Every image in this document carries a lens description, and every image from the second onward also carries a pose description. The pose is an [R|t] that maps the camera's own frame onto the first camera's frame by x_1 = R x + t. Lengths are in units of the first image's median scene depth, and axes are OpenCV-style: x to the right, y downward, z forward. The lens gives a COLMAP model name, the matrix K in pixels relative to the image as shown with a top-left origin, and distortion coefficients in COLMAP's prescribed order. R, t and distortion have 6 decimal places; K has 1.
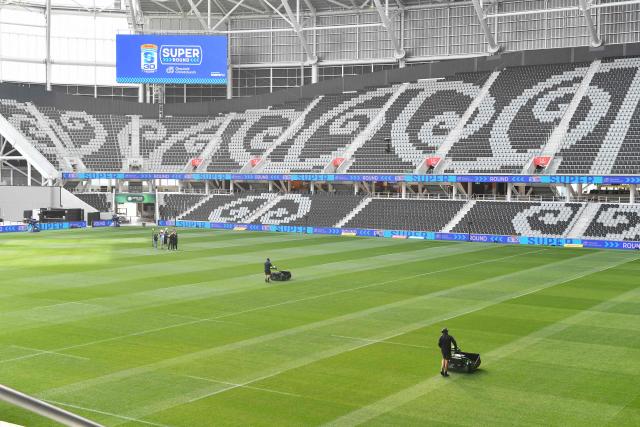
lens RADIAL K [[853.3, 0, 321.4], [0, 853.3, 210.7], [0, 0, 1]] dist [0.015171, 0.000000]
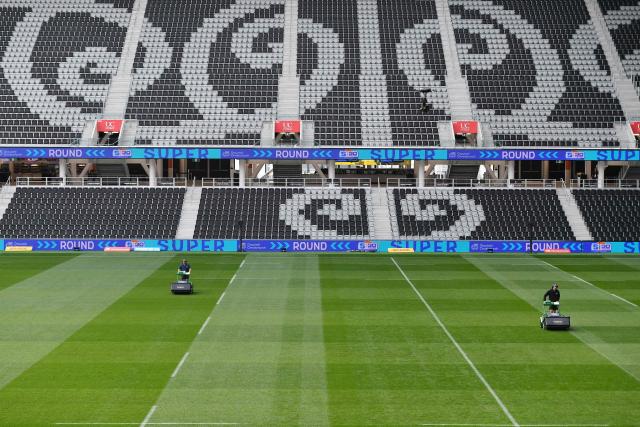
lens RADIAL K [[1250.1, 0, 319.6], [0, 1250.1, 214.7], [0, 0, 1]] dist [0.010077, 0.000000]
pose [[0.839304, -0.031204, 0.542766, -0.218501], [0.023948, 0.999504, 0.020429, -0.007107], [-0.543134, -0.004148, 0.839636, 0.135096]]
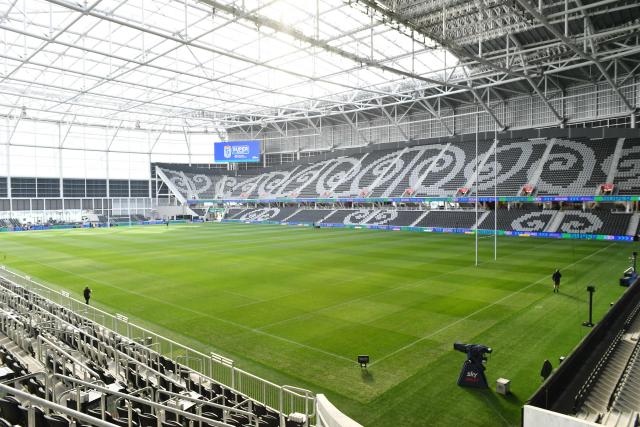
lens RADIAL K [[430.8, 0, 318.1], [0, 430.8, 214.4], [0, 0, 1]] dist [-0.000761, 0.000356]
pose [[0.985828, -0.008917, -0.167522, 0.280894], [0.007725, 0.999940, -0.007768, 0.009078], [0.167581, 0.006364, 0.985838, -0.163815]]
